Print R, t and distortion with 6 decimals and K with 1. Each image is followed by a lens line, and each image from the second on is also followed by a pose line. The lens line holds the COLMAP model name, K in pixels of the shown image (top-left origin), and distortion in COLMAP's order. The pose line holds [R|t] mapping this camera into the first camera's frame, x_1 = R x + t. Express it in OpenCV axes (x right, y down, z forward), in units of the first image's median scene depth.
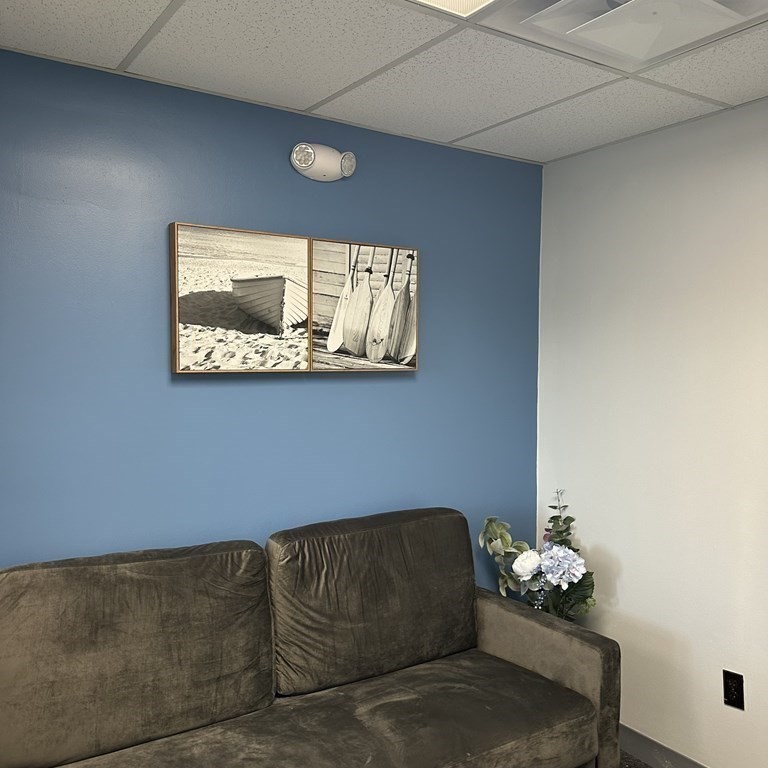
lens RADIAL K [[734.3, 0, 384.0], [0, 734.3, 384.0], [0, 0, 1]] dist [0.214410, -0.454844]
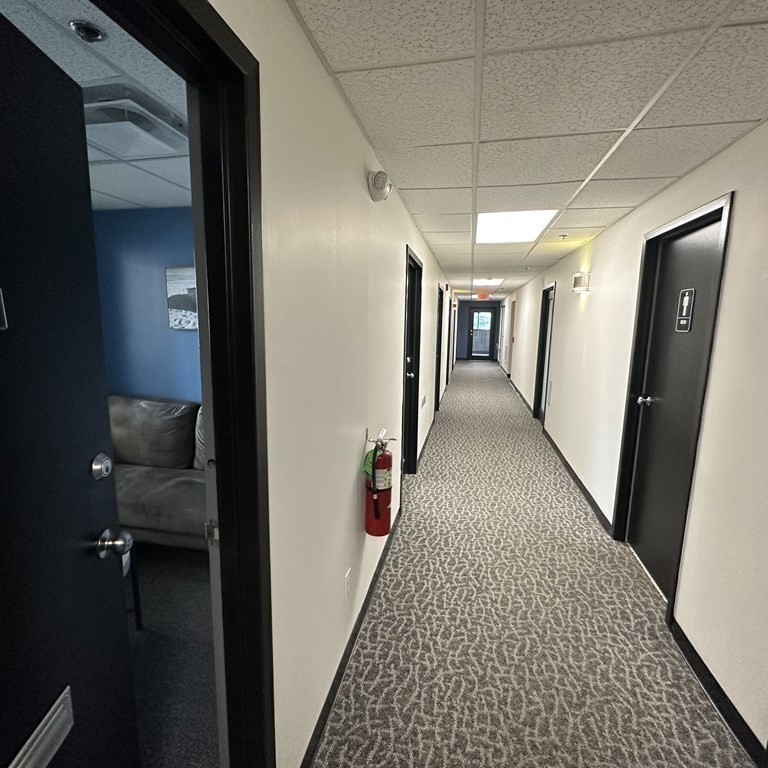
lens RADIAL K [[415.7, 0, 384.0], [0, 415.7, 384.0], [0, 0, 1]] dist [0.001393, 0.000359]
pose [[0.700946, 0.114227, -0.704008, 1.169772], [-0.038130, 0.991681, 0.122939, -0.030659], [0.712195, -0.059329, 0.699470, 0.525601]]
